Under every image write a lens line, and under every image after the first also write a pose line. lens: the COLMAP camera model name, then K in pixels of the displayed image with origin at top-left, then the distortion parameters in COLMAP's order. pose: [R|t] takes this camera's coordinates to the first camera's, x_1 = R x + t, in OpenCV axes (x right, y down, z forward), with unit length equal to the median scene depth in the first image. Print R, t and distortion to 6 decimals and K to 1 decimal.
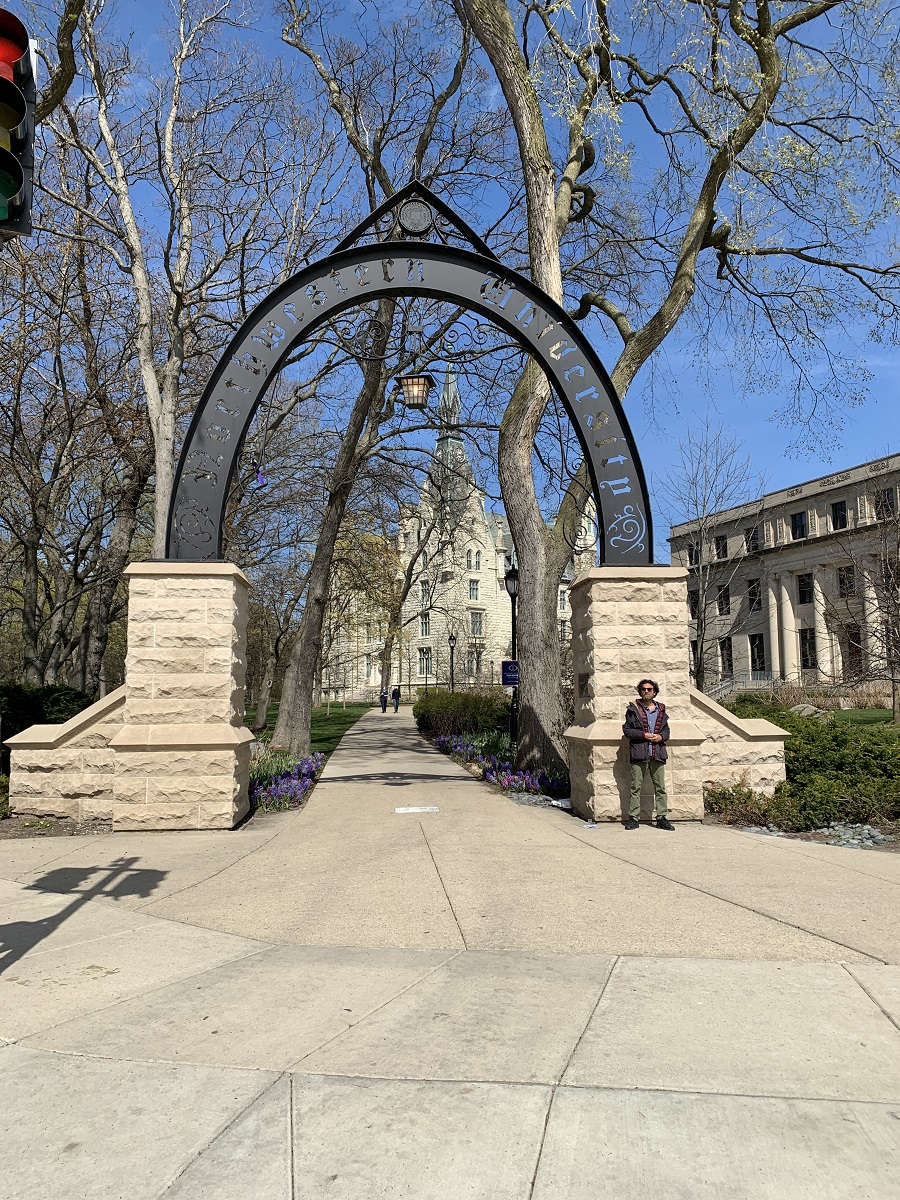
lens RADIAL K [[928.7, 0, 451.9], [0, 928.7, 591.0], [0, 0, 1]] dist [0.061413, -0.000410]
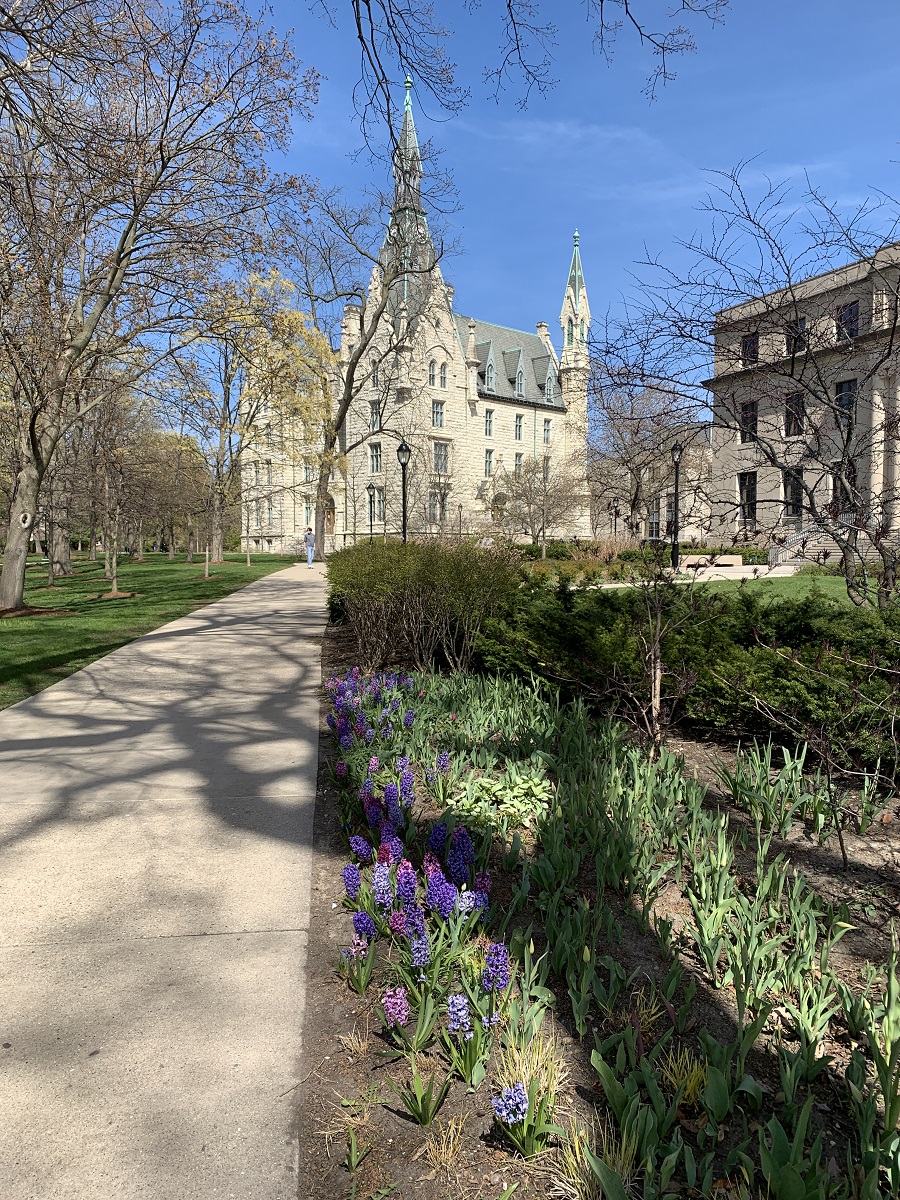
lens RADIAL K [[928.7, 0, 446.7], [0, 928.7, 600.1], [0, 0, 1]] dist [0.061413, -0.000410]
pose [[0.999311, 0.003749, 0.036934, 0.004249], [-0.009880, 0.985865, 0.167252, 0.034445], [-0.035785, -0.167501, 0.985222, 0.308408]]
